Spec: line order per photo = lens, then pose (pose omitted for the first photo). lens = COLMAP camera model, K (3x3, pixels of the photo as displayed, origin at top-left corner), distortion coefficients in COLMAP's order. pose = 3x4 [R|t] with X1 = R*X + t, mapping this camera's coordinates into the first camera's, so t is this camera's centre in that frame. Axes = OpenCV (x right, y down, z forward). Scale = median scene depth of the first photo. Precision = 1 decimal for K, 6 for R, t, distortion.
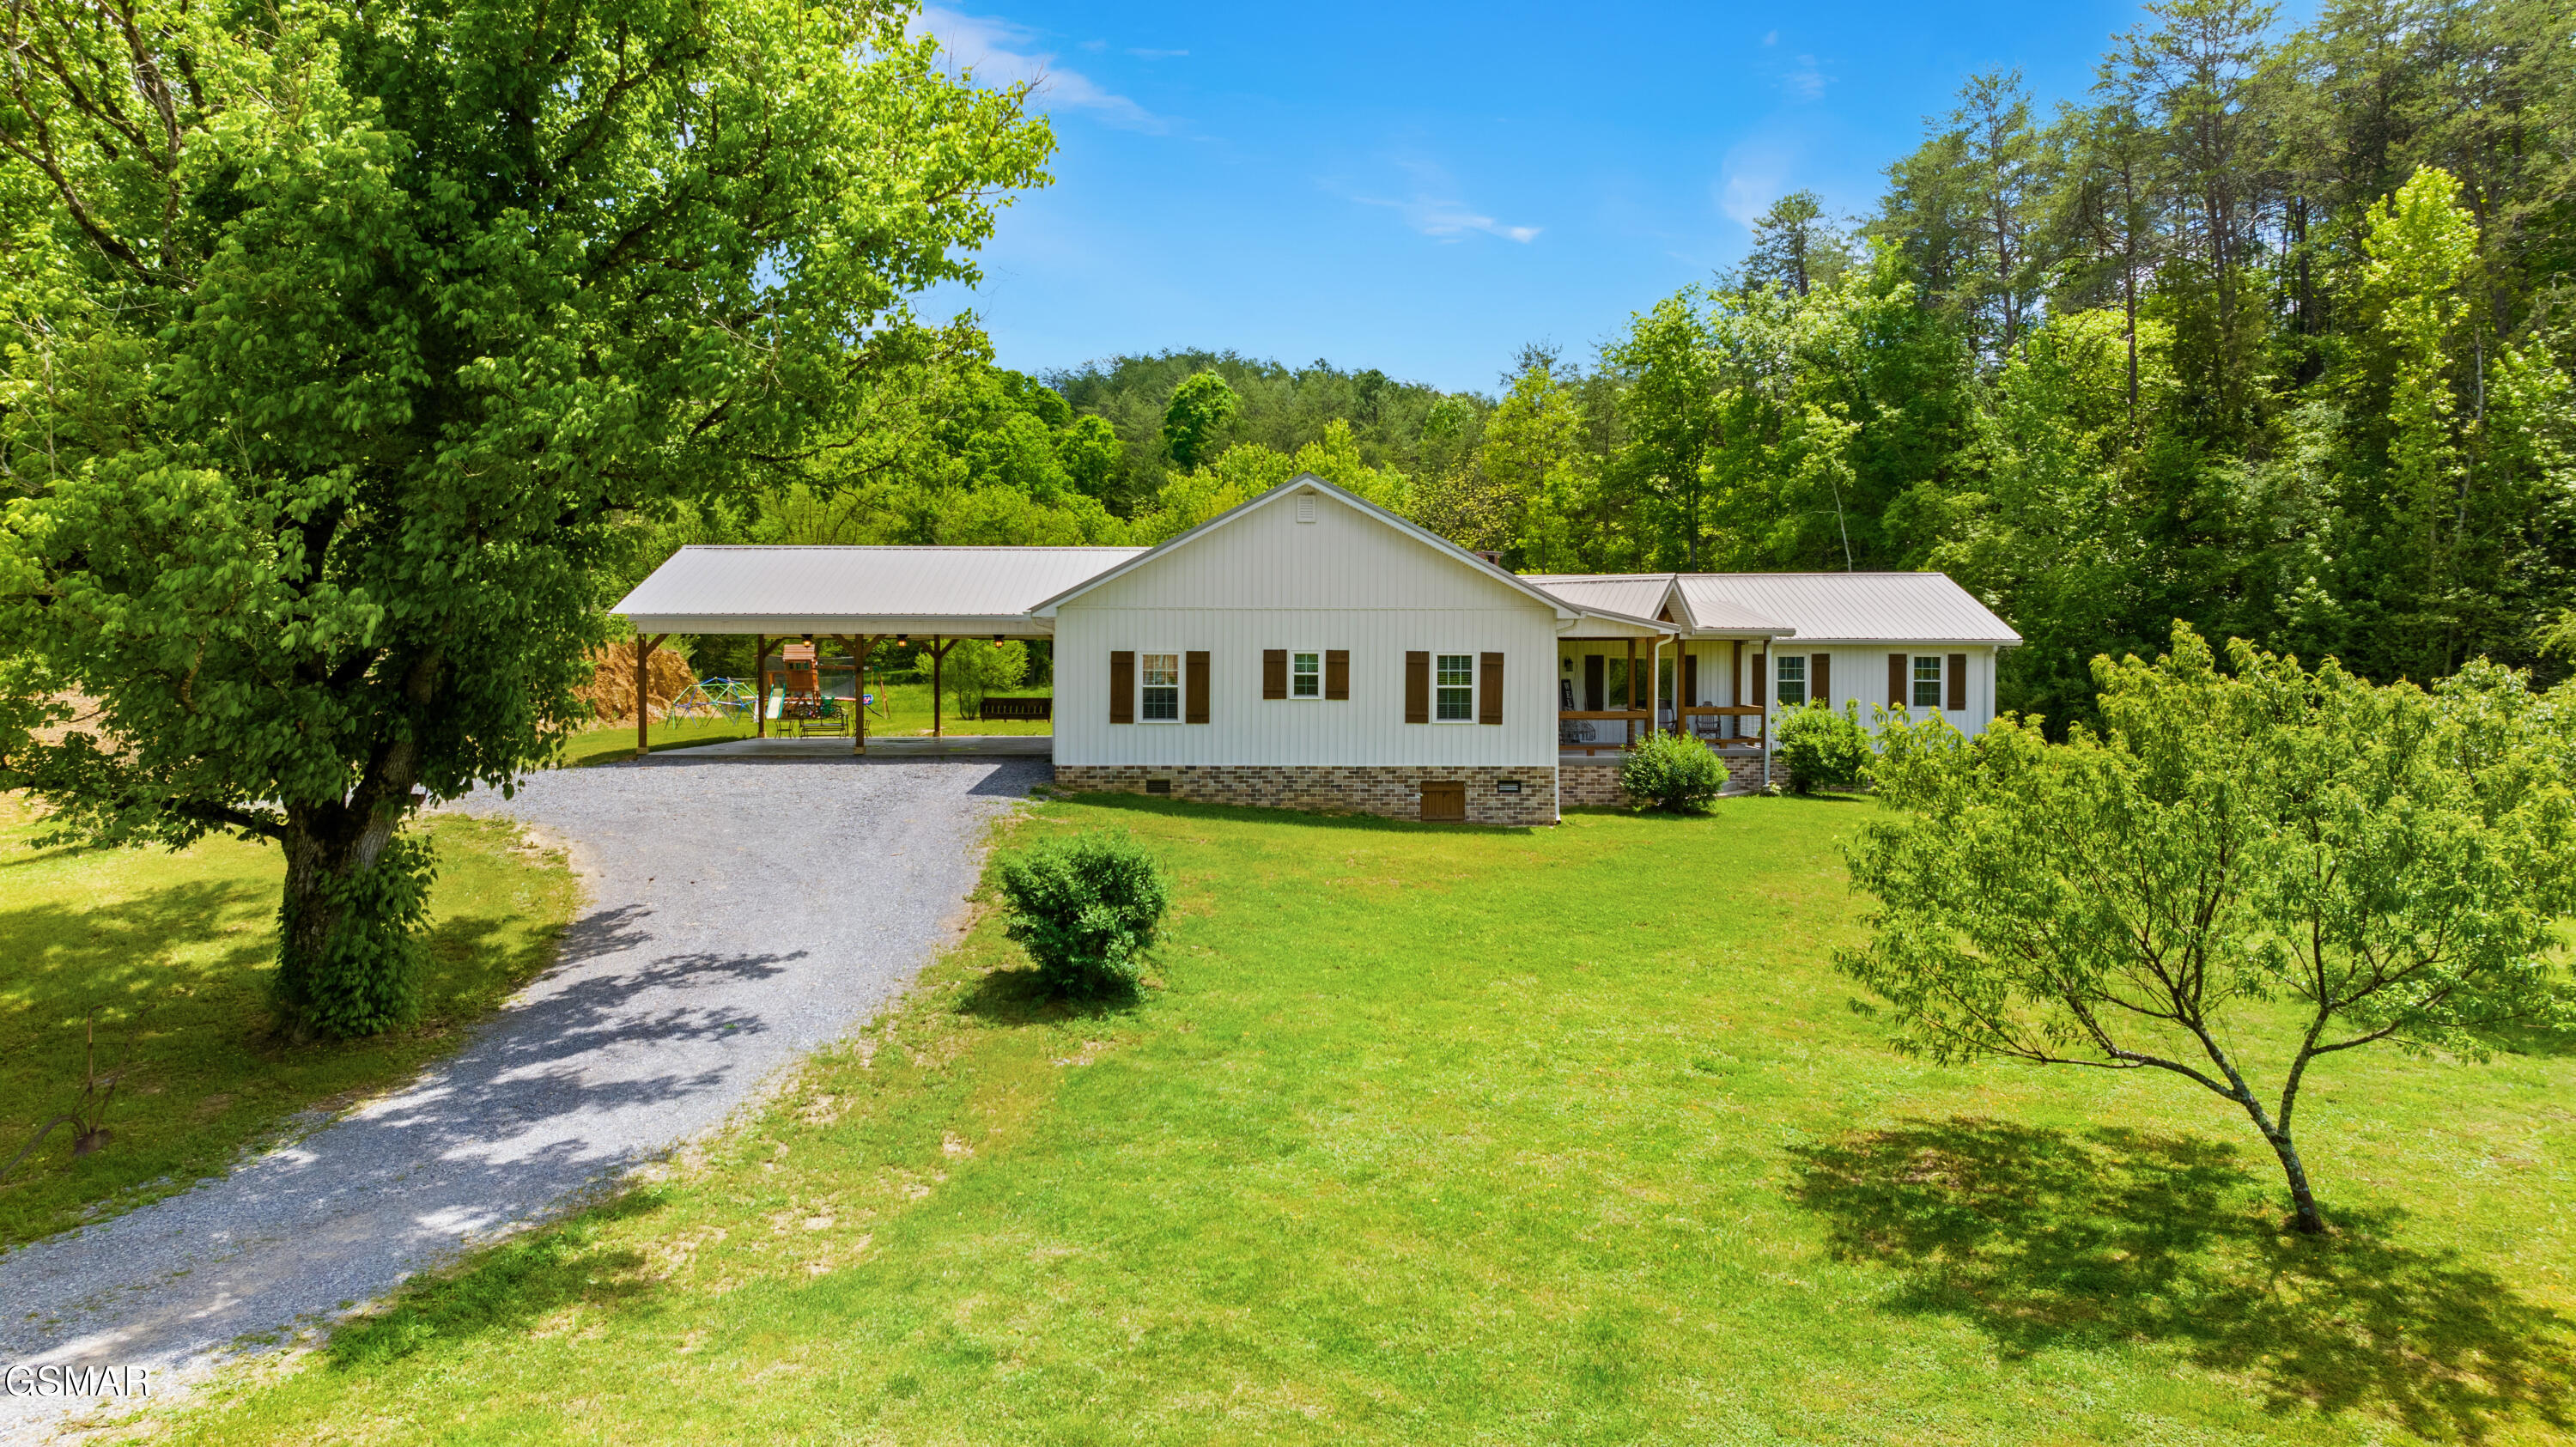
lens RADIAL K [[1809.9, 0, 1301.5], [0, 1809.9, 710.0], [0, 0, 1]] dist [0.009220, -0.090847]
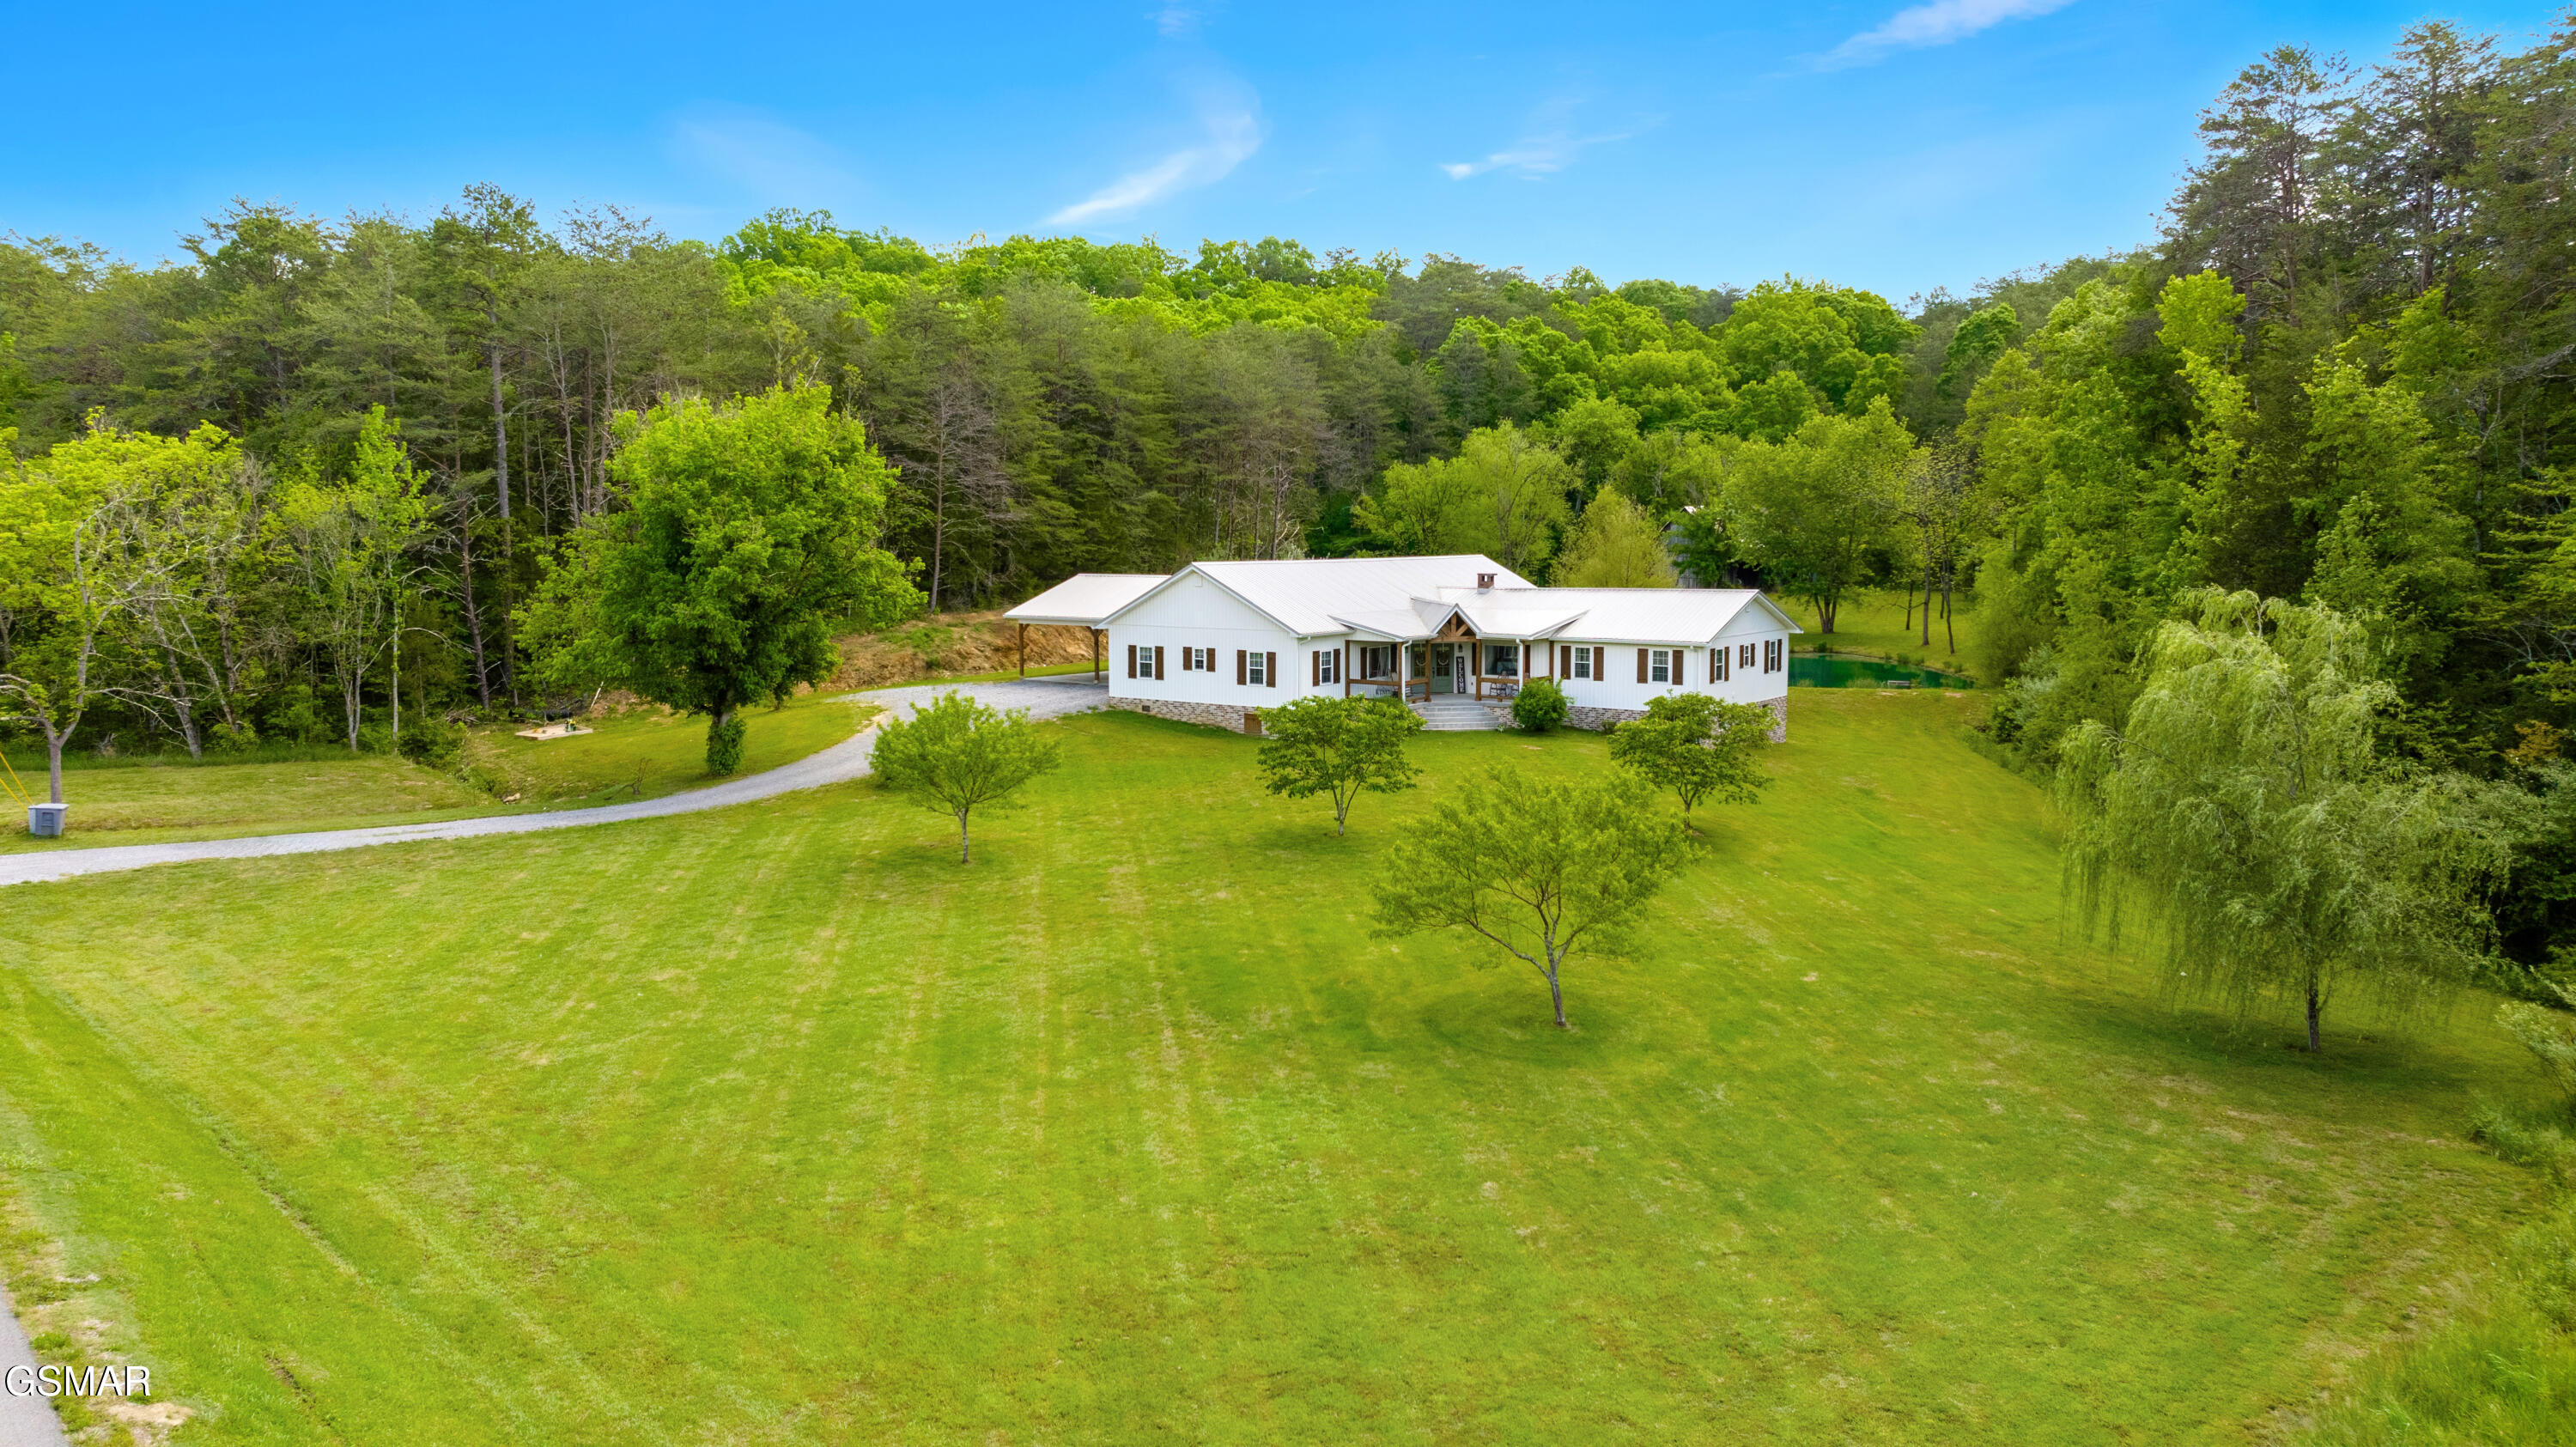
lens RADIAL K [[1809.9, 0, 1301.5], [0, 1809.9, 710.0], [0, 0, 1]] dist [0.009220, -0.090847]
pose [[0.803326, 0.057273, -0.592779, 1.293193], [-0.013833, 0.996891, 0.077570, -0.120413], [0.595379, -0.054114, 0.801621, -0.585905]]
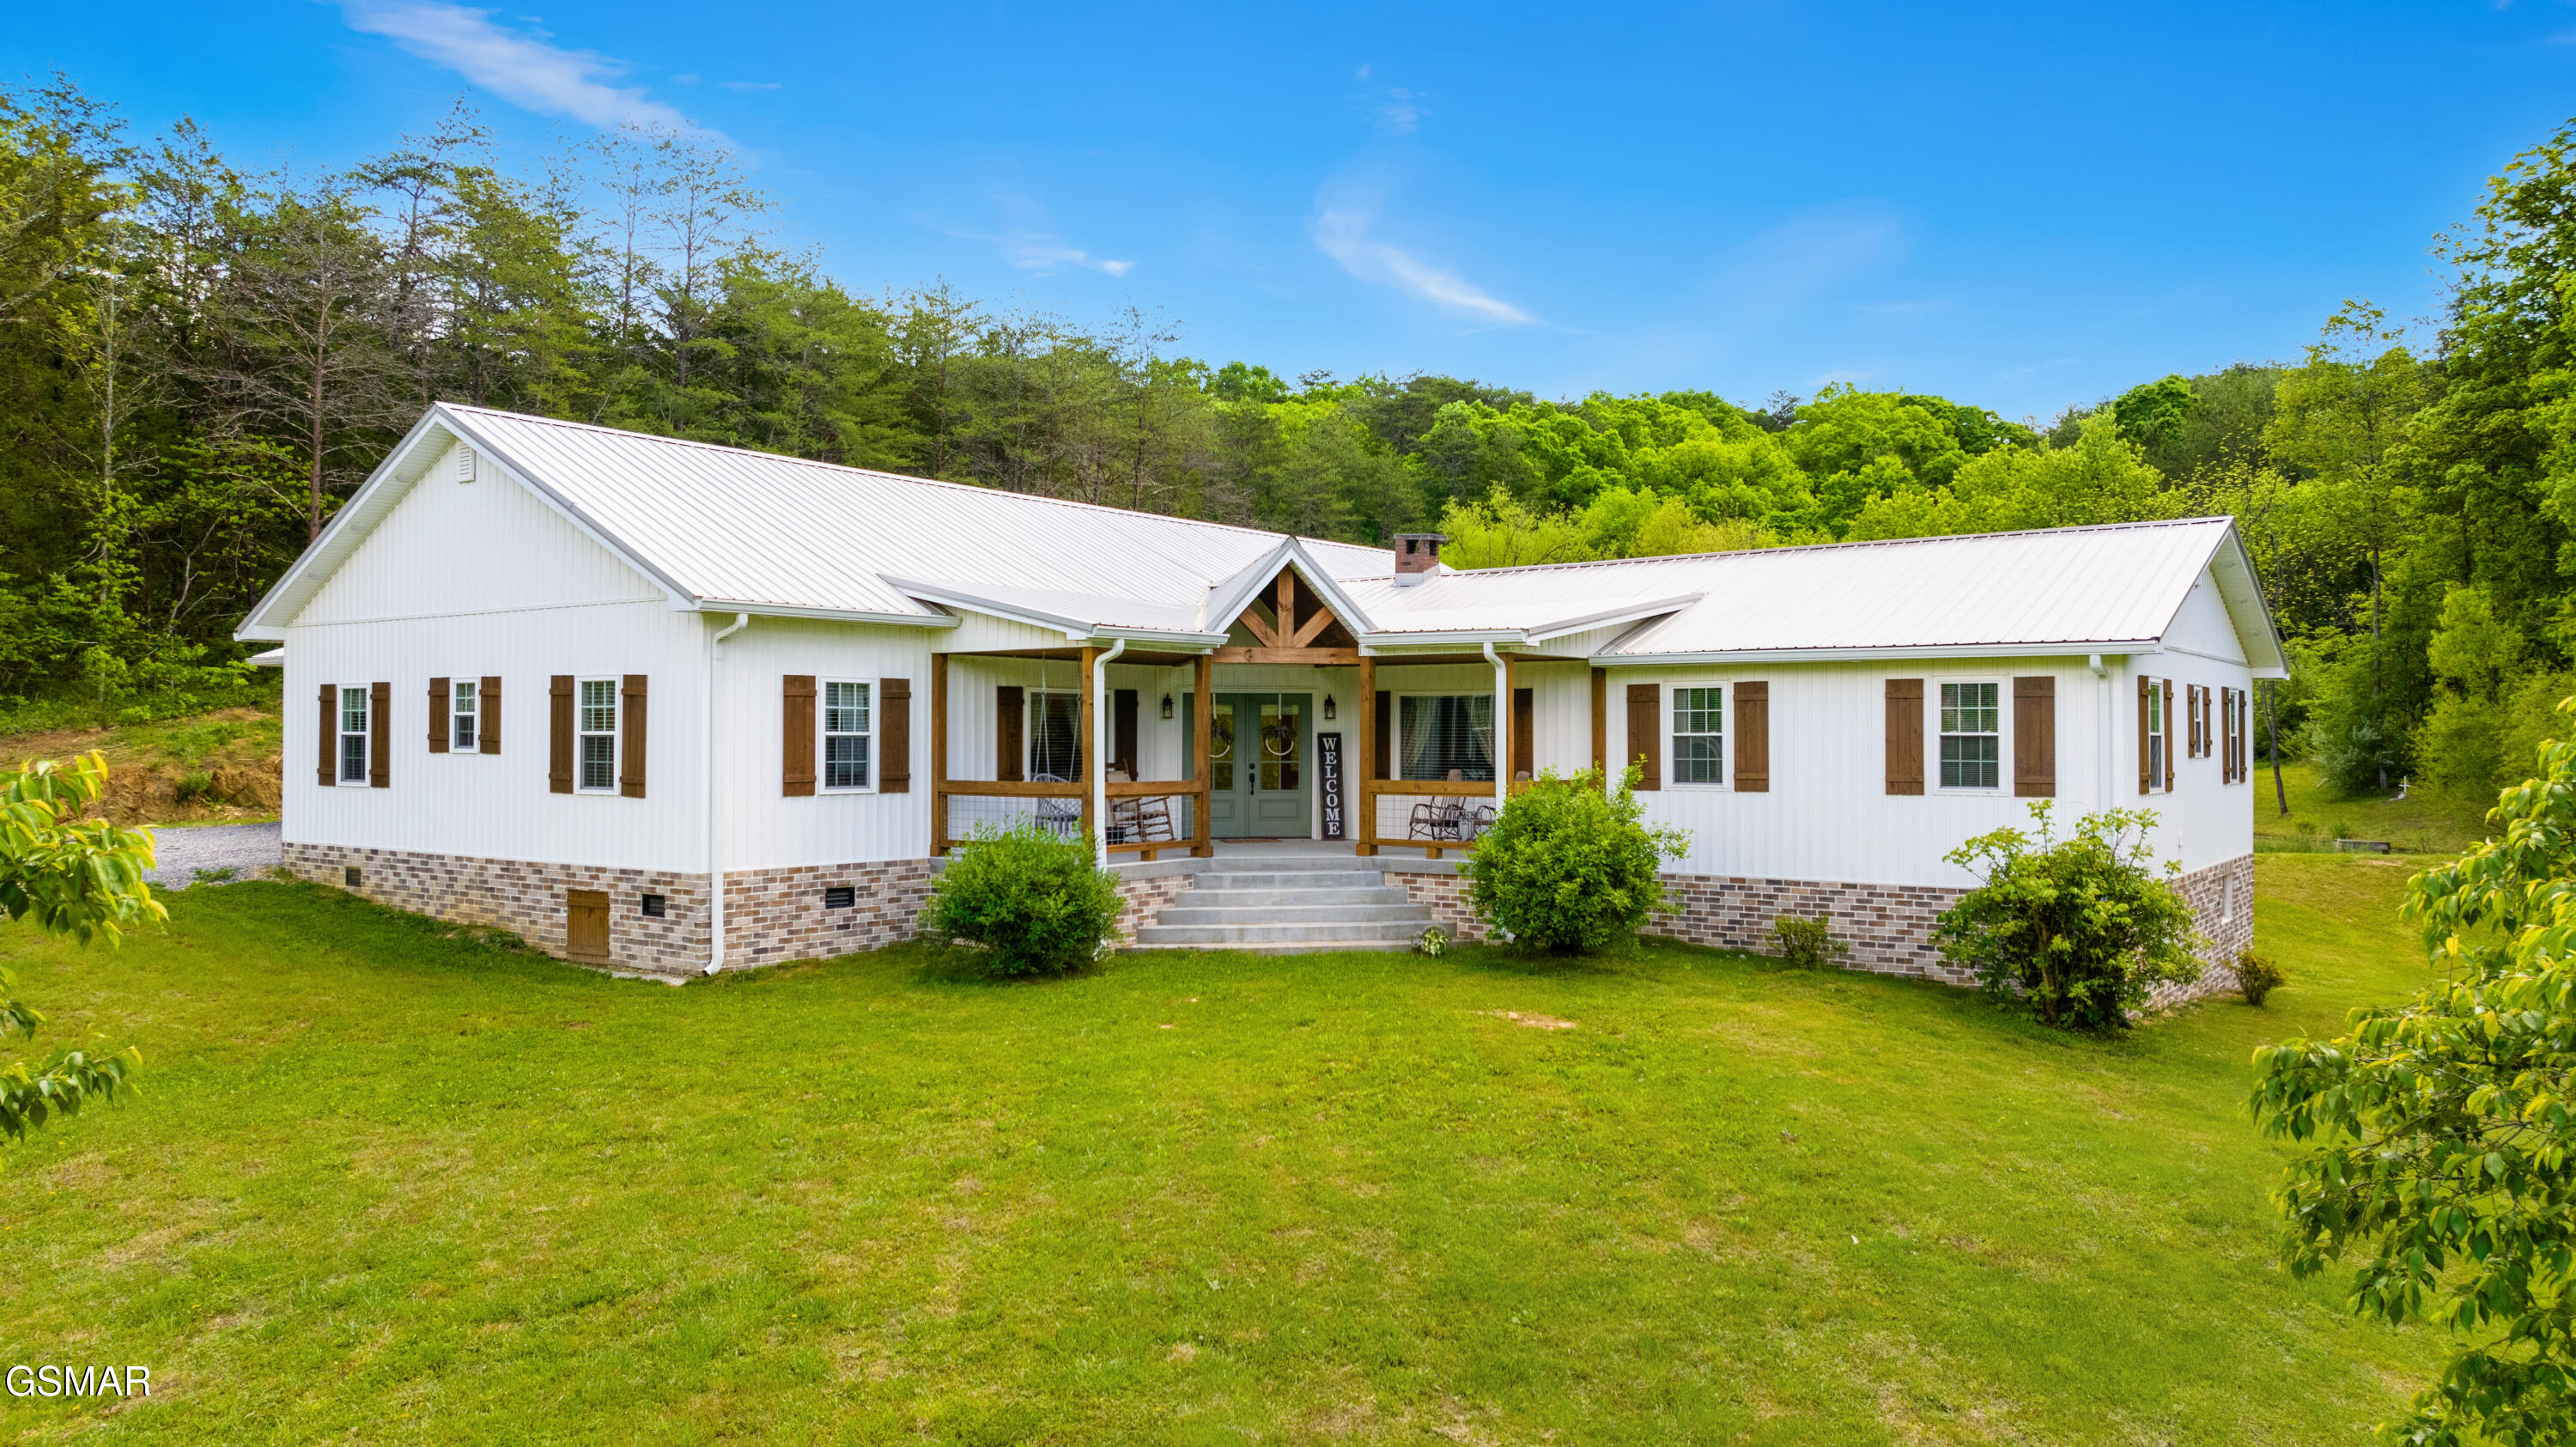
lens RADIAL K [[1809.9, 0, 1301.5], [0, 1809.9, 710.0], [0, 0, 1]] dist [0.009220, -0.090847]
pose [[0.797713, -0.010118, -0.602952, 0.611088], [-0.017068, 0.999080, -0.039347, -0.000899], [0.602795, 0.041679, 0.796806, 0.642516]]
